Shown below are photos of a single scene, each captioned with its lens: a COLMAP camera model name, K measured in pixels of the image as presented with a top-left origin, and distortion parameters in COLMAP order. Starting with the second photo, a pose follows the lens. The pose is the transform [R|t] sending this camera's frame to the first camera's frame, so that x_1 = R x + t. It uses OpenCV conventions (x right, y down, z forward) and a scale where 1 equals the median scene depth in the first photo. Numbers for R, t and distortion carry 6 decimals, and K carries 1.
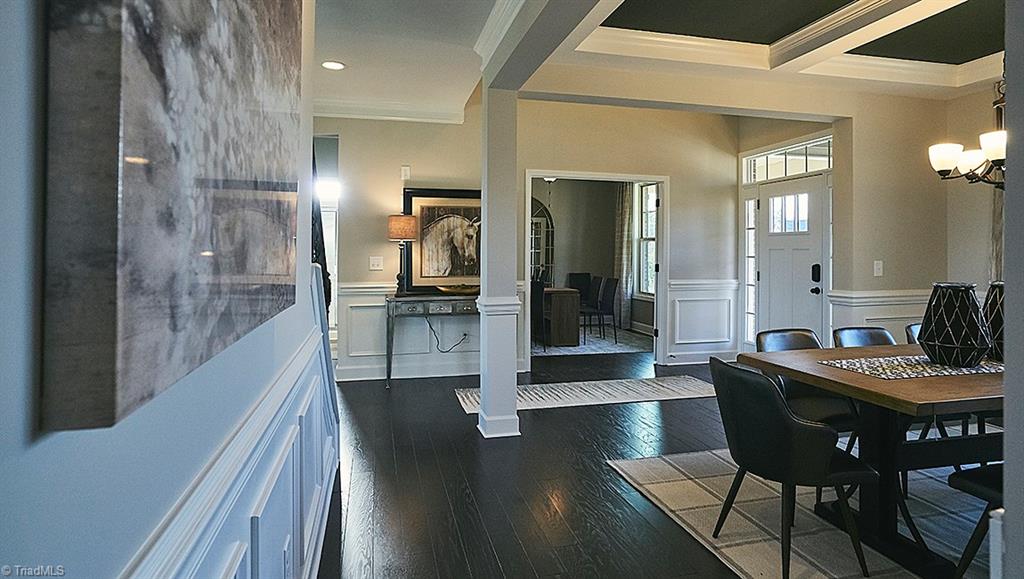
lens RADIAL K [[552.7, 0, 513.1], [0, 552.7, 288.8], [0, 0, 1]] dist [0.000277, 0.000029]
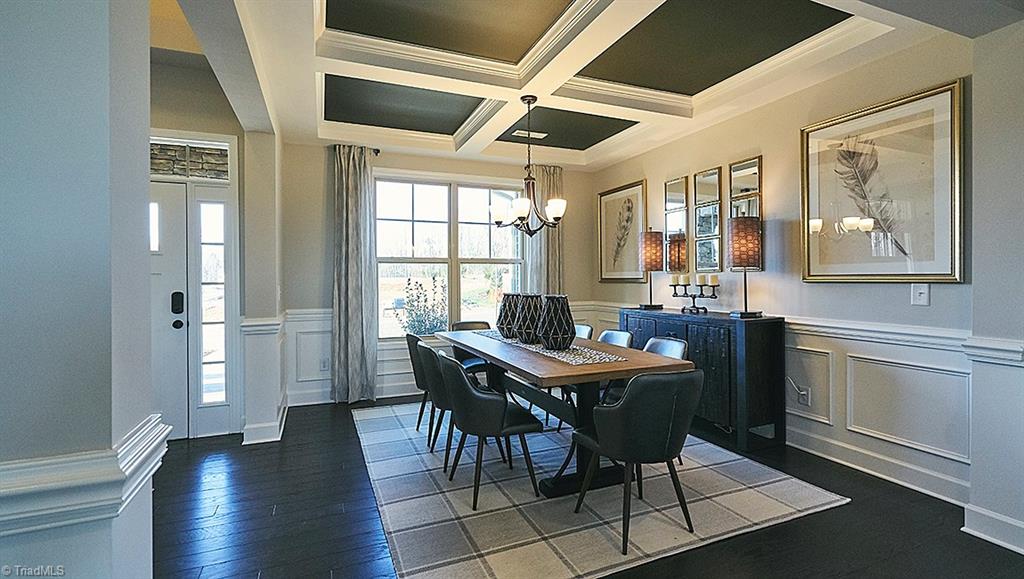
lens RADIAL K [[466.3, 0, 512.5], [0, 466.3, 282.2], [0, 0, 1]] dist [-0.009712, 0.000189]
pose [[-0.153398, -0.000154, 0.988164, -0.203885], [0.076982, 0.996959, 0.012106, -0.028851], [-0.985161, 0.077928, -0.152920, 0.620366]]
